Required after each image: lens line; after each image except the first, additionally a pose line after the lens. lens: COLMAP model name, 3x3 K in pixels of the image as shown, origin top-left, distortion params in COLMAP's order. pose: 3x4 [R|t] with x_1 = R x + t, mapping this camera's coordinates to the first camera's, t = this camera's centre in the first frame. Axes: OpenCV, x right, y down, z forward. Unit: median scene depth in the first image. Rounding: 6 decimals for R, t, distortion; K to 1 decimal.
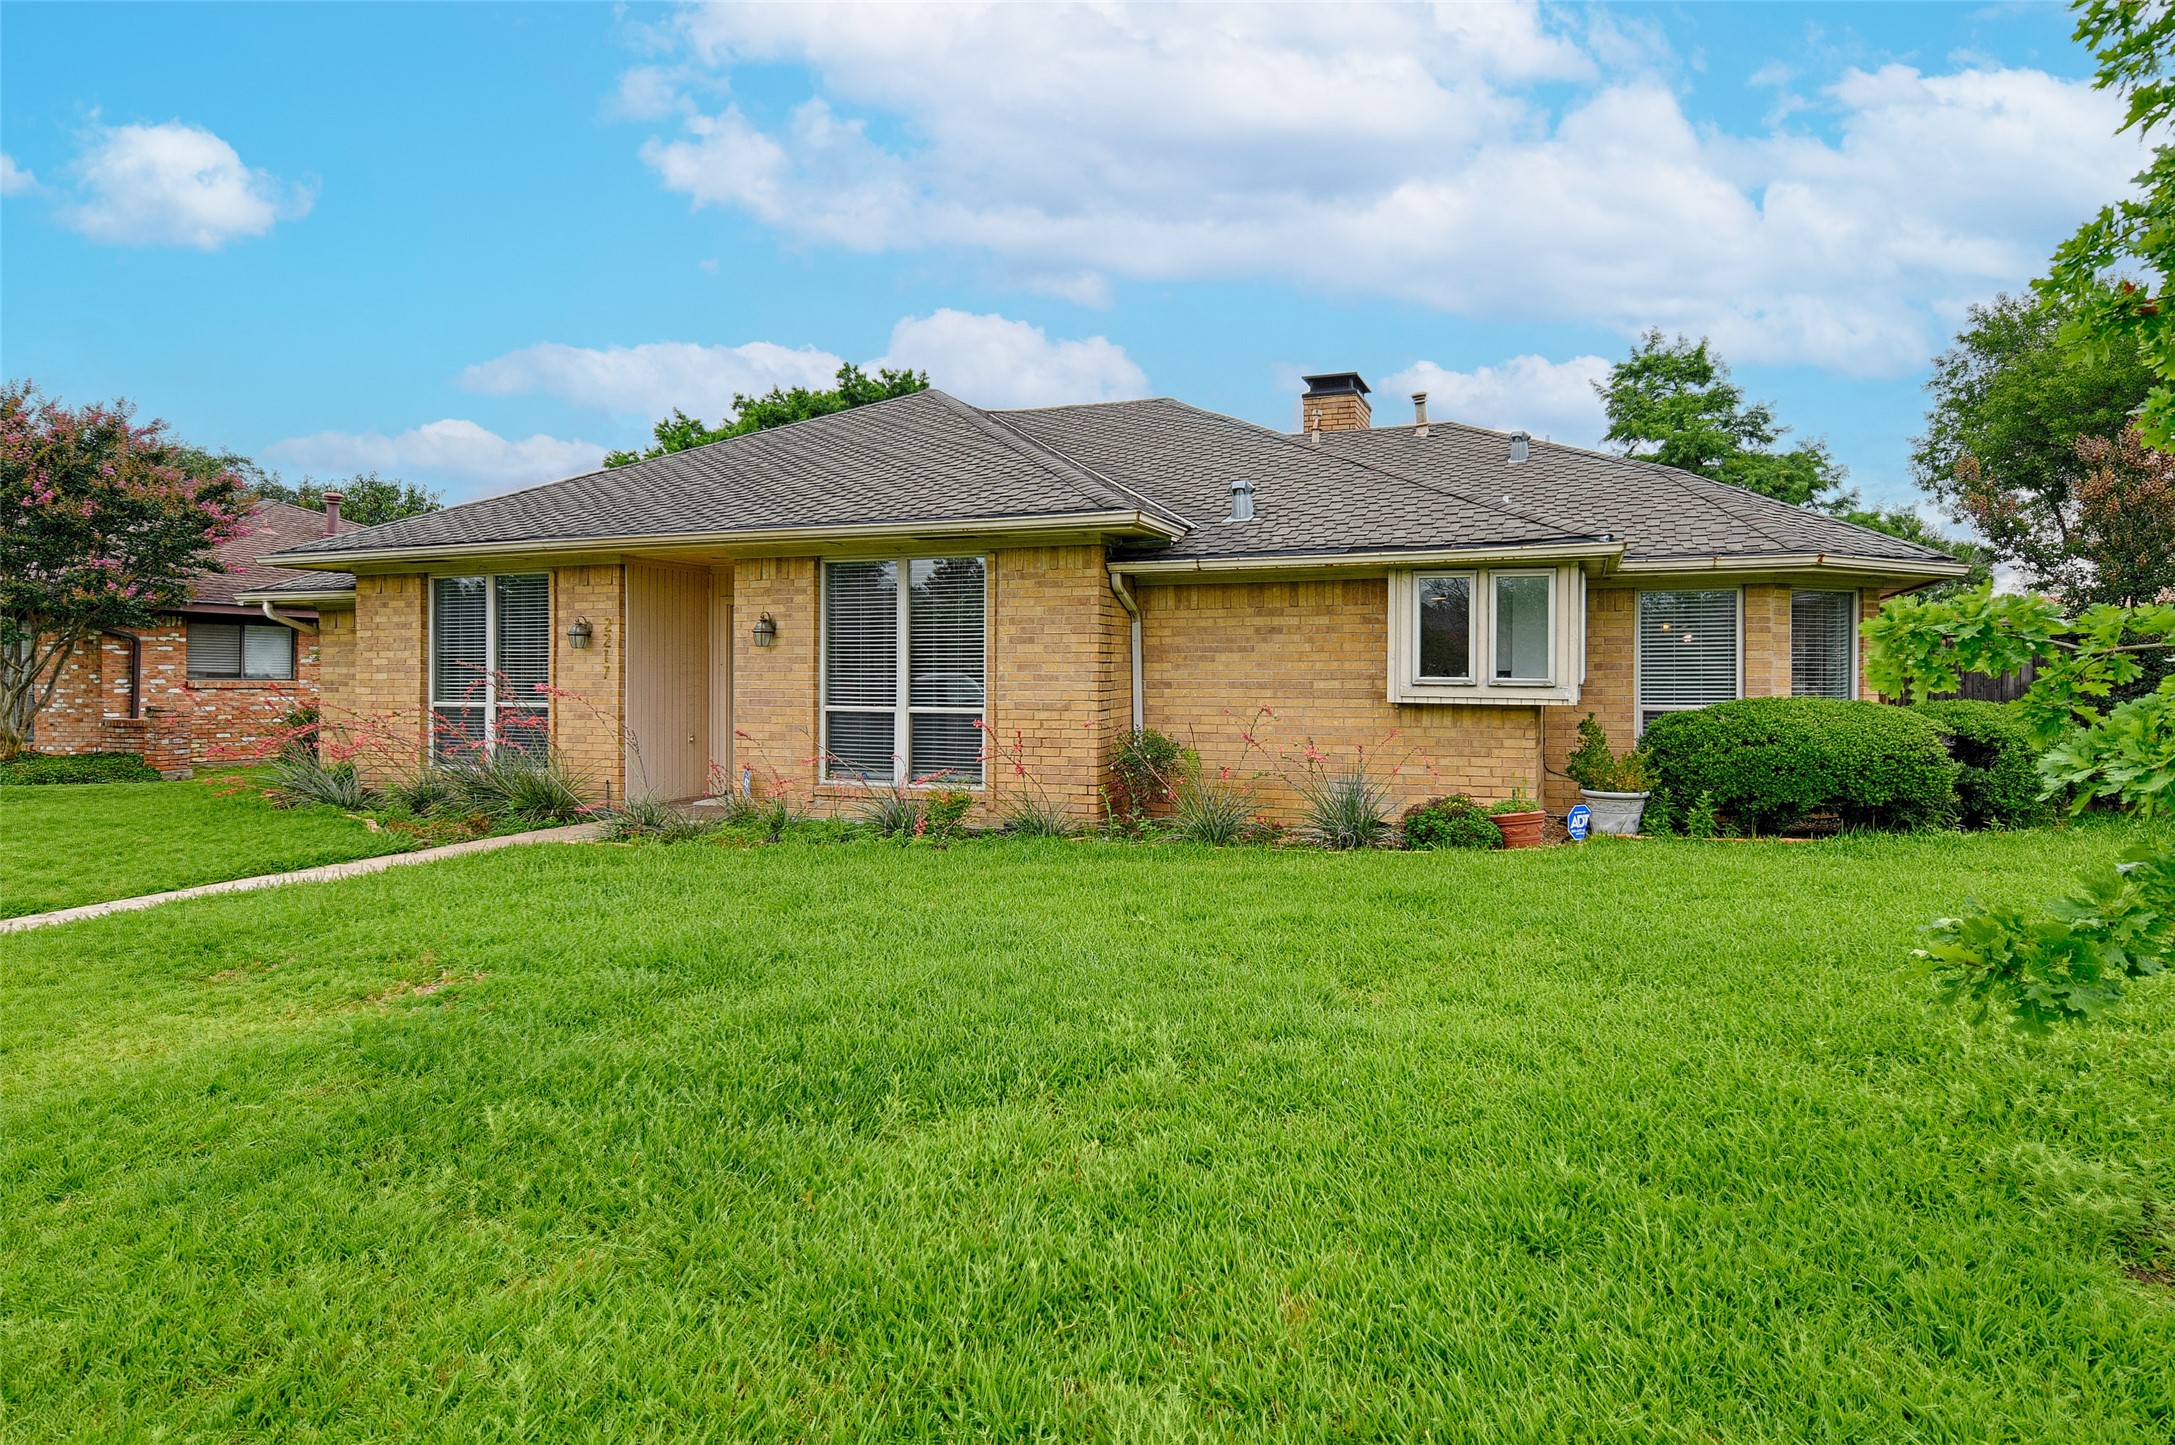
lens RADIAL K [[1034.7, 0, 1093.8], [0, 1034.7, 615.5], [0, 0, 1]] dist [0.003133, 0.000126]
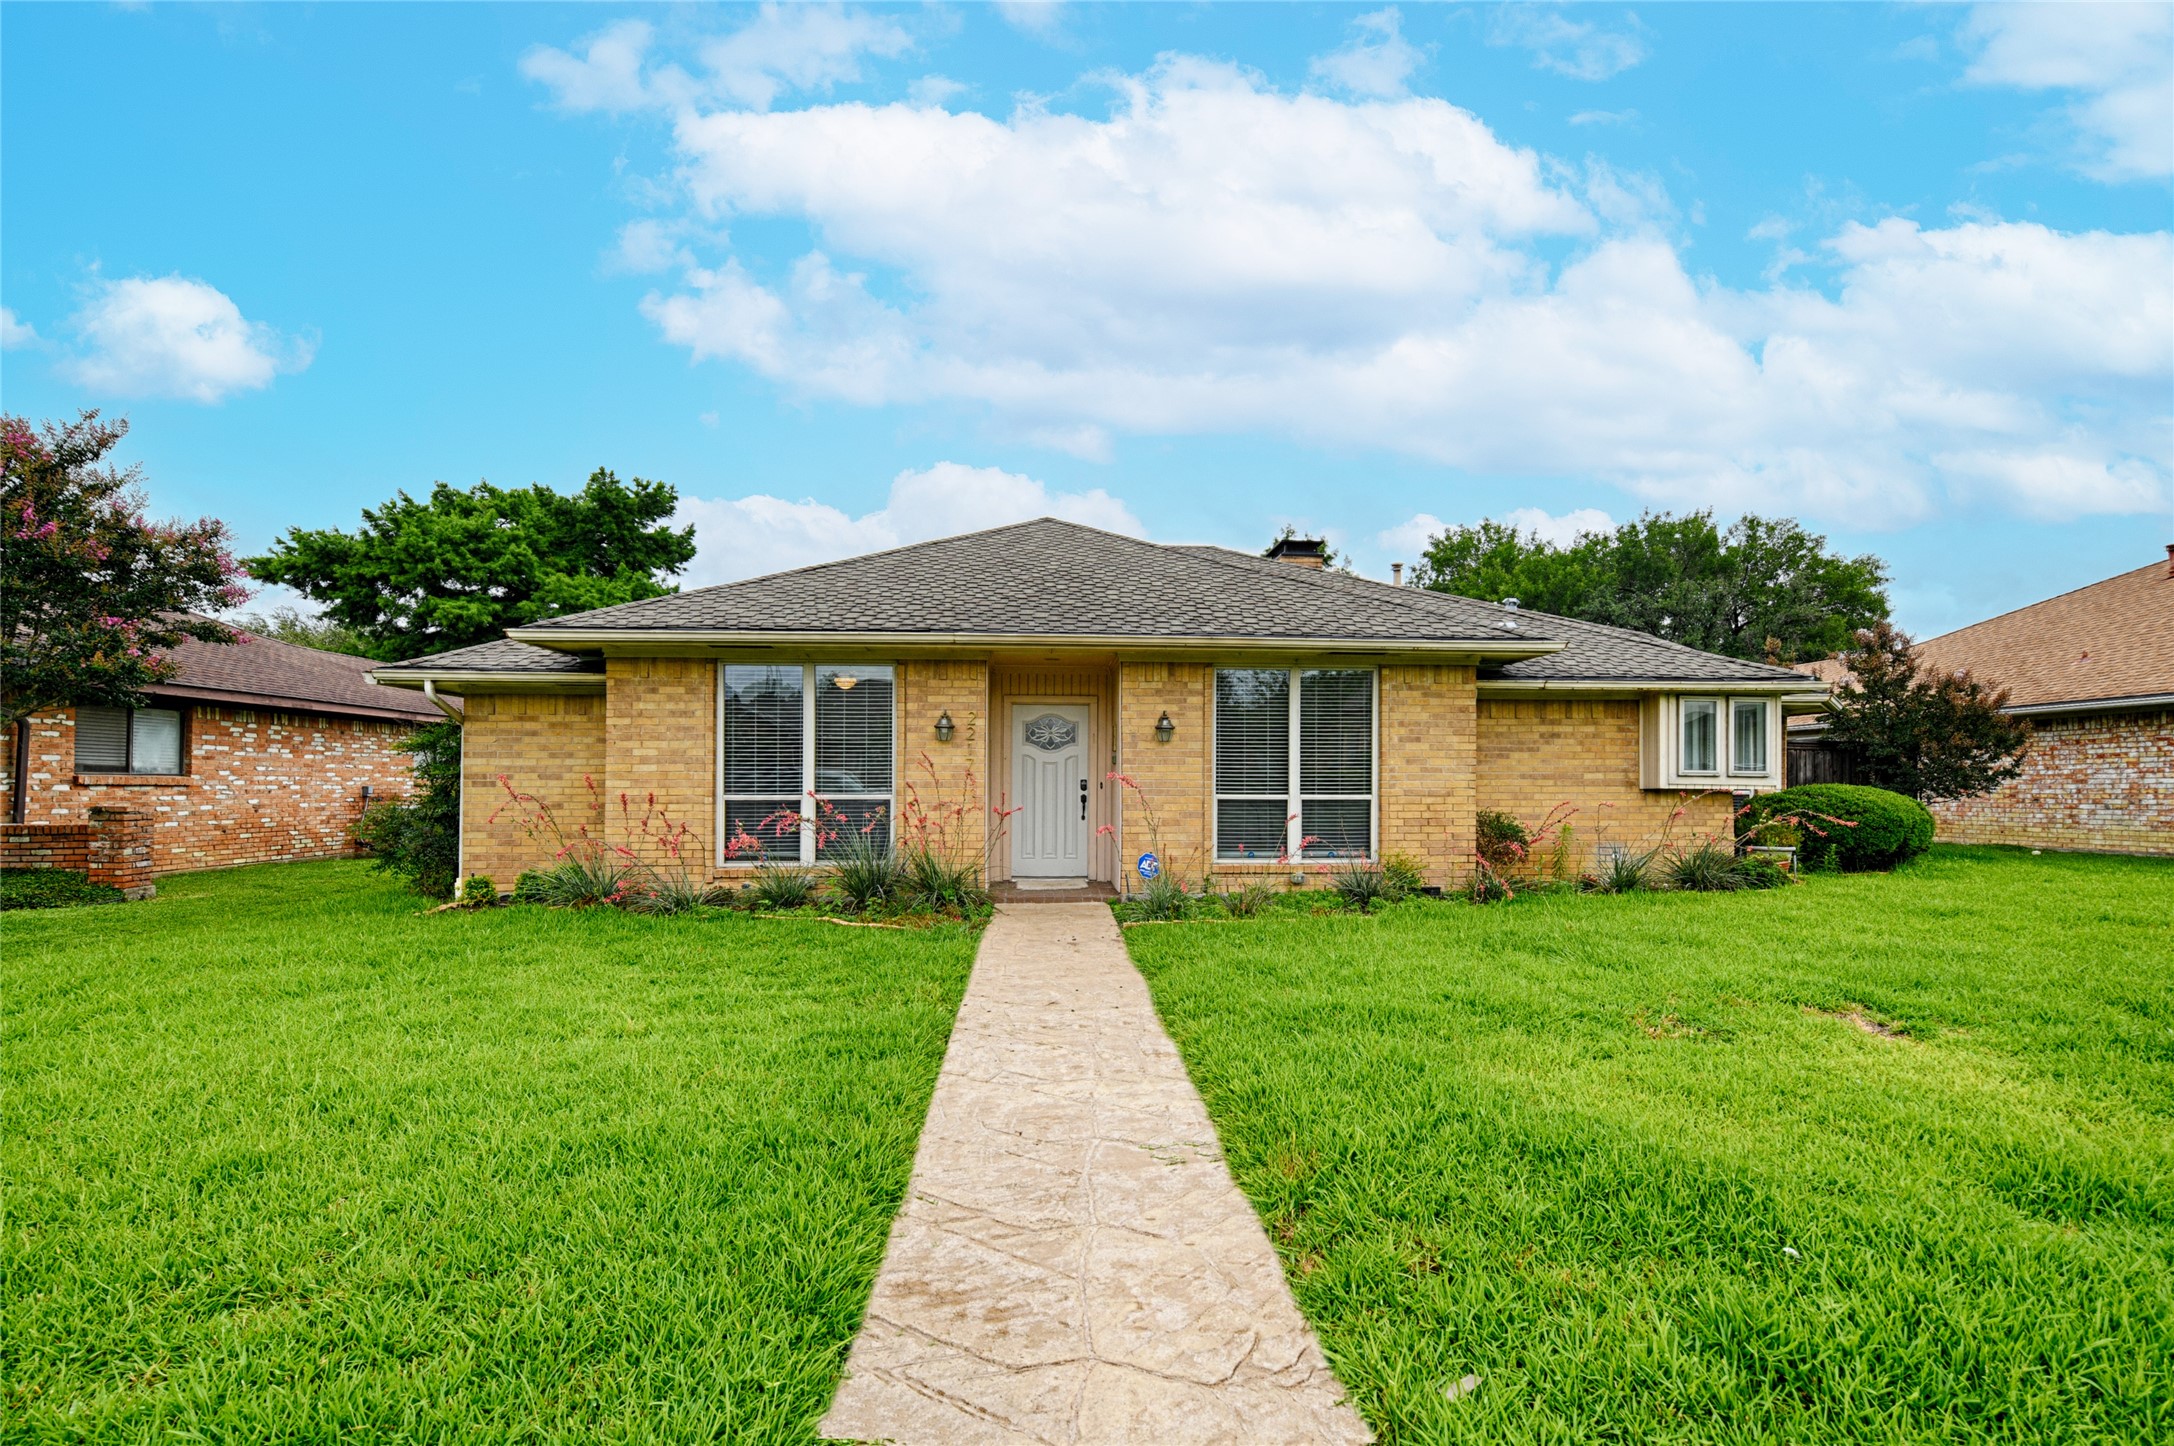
lens RADIAL K [[873.3, 0, 1087.0], [0, 873.3, 723.0], [0, 0, 1]] dist [0.007638, -0.000026]
pose [[0.926309, 0.024462, 0.375970, -0.755065], [-0.023068, 0.999700, -0.008208, 0.019770], [-0.376058, -0.001070, 0.926596, 0.163647]]
